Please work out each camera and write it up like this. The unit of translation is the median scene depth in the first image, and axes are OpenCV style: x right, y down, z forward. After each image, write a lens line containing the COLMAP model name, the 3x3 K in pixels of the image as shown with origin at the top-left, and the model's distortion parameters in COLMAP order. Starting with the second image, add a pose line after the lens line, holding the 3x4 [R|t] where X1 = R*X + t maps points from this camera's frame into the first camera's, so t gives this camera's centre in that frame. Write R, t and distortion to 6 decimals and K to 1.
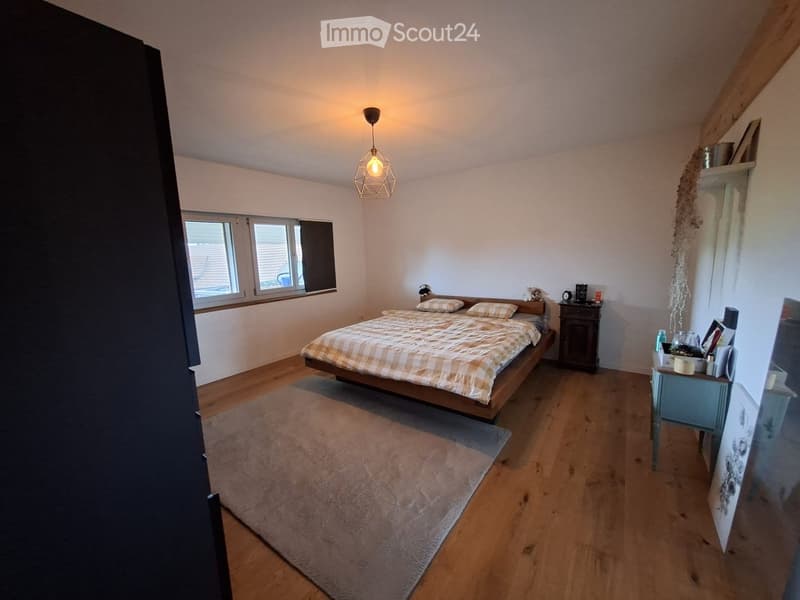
lens RADIAL K [[313.7, 0, 403.9], [0, 313.7, 296.4], [0, 0, 1]] dist [0.003723, 0.000362]
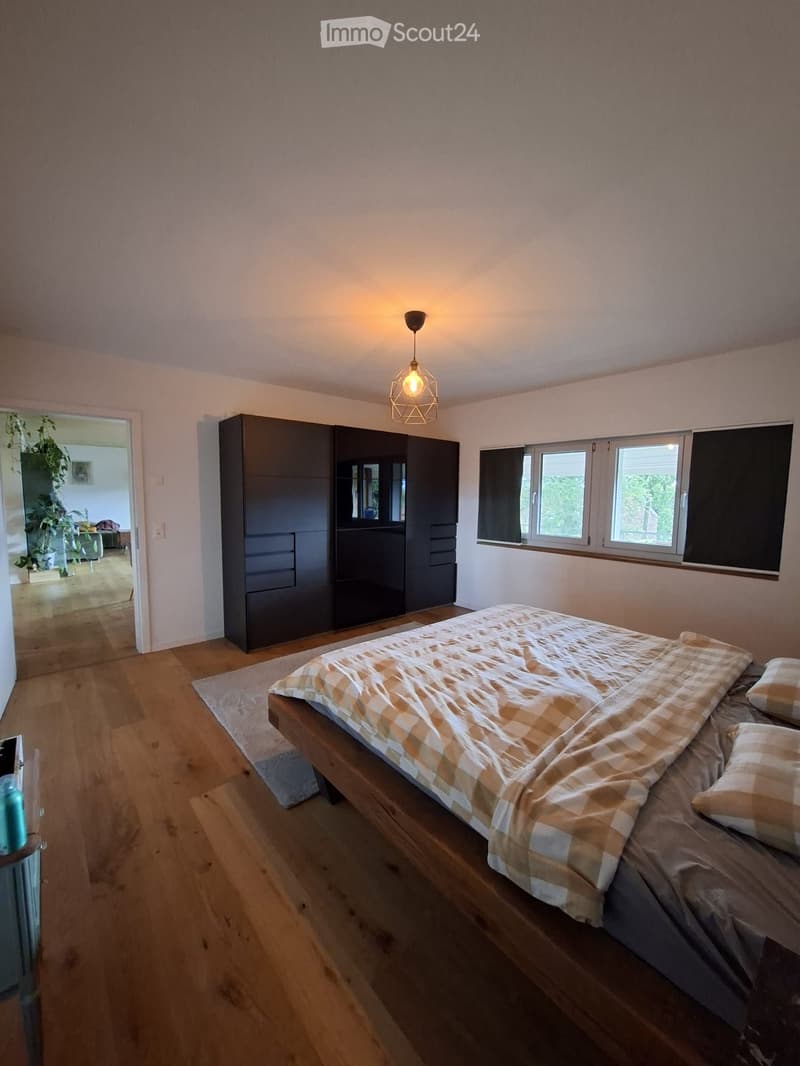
lens RADIAL K [[418.1, 0, 405.0], [0, 418.1, 535.4], [0, 0, 1]] dist [0.003723, 0.000362]
pose [[-0.228169, 0.128730, -0.965074, 0.765584], [-0.137000, 0.977114, 0.162727, -0.166374], [0.963935, 0.169345, -0.205311, 0.998549]]
